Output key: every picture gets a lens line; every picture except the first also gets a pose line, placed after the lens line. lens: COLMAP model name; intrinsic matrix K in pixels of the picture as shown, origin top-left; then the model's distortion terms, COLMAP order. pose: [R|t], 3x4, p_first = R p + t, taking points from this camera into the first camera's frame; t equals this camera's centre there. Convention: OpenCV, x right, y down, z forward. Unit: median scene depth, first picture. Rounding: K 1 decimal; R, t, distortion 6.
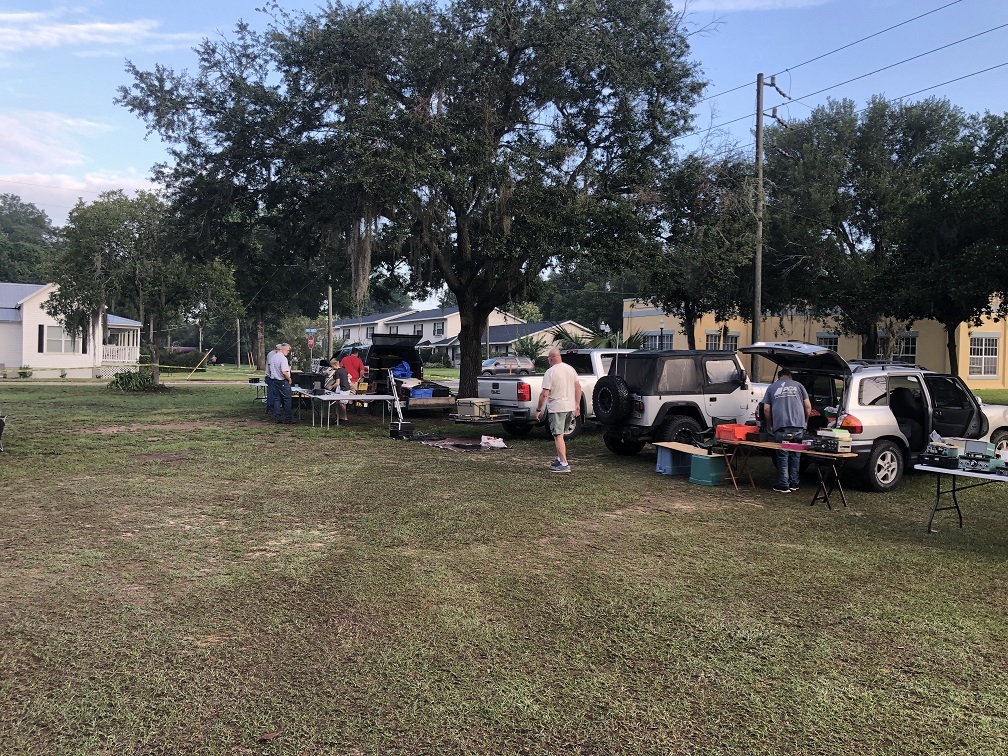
lens RADIAL K [[833.6, 0, 501.5], [0, 833.6, 379.9], [0, 0, 1]] dist [-0.006128, 0.025397]
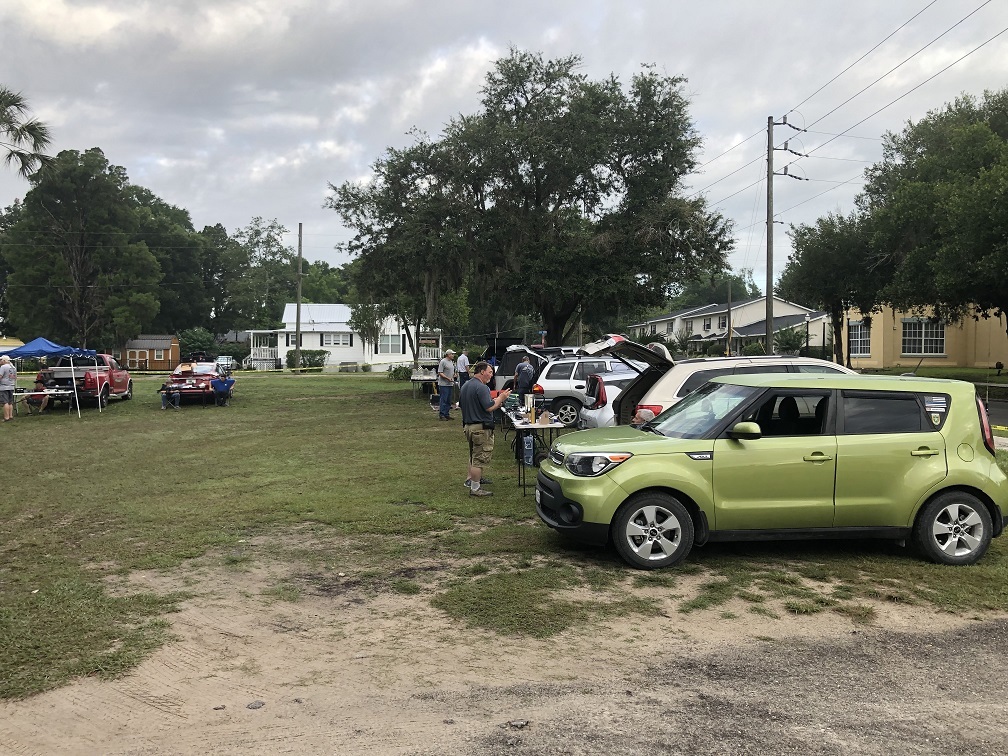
lens RADIAL K [[833.6, 0, 500.5], [0, 833.6, 378.9], [0, 0, 1]] dist [-0.006128, 0.025397]
pose [[0.884073, -0.005710, -0.467314, 0.529921], [0.009084, 0.999946, 0.004967, 0.009665], [0.467261, -0.008637, 0.884077, -0.275850]]
